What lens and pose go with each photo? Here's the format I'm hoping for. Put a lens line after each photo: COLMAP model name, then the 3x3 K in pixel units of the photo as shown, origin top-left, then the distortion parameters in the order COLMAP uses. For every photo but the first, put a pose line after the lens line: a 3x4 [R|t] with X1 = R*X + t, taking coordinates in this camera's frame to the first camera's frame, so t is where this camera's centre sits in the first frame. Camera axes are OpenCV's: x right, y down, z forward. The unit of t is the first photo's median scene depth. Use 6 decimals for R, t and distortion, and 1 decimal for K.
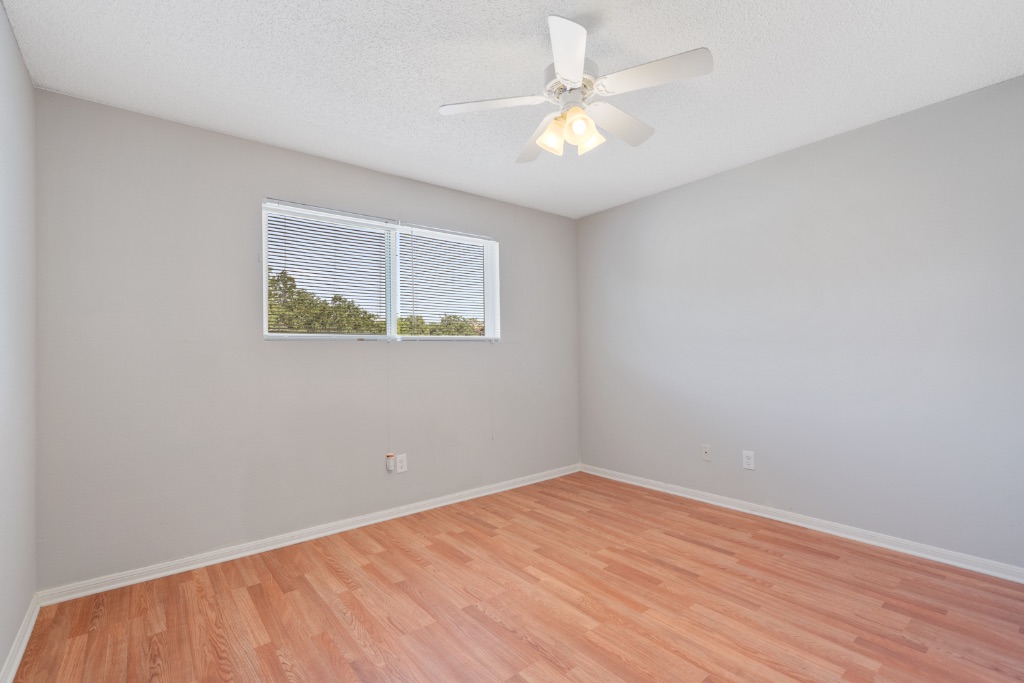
lens RADIAL K [[465.2, 0, 516.5], [0, 465.2, 357.7], [0, 0, 1]] dist [-0.003505, 0.000426]
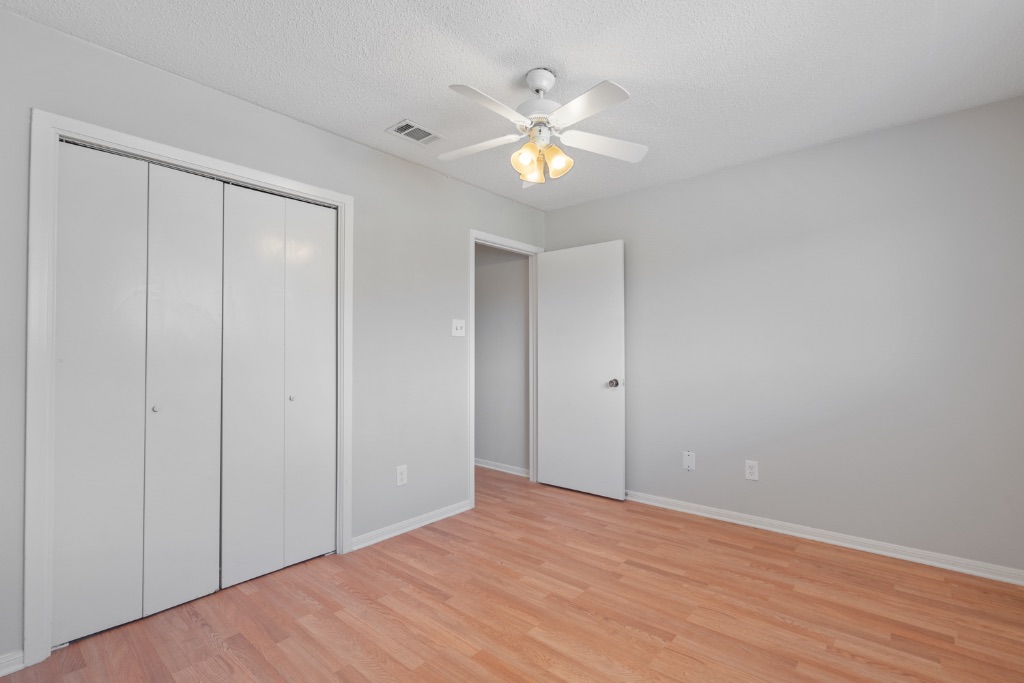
lens RADIAL K [[465.2, 0, 519.4], [0, 465.2, 343.6], [0, 0, 1]] dist [-0.003505, 0.000426]
pose [[-0.982435, 0.016780, -0.185850, 0.367656], [0.017435, 0.999846, -0.001890, -0.038833], [0.185789, -0.005097, -0.982576, 1.965863]]
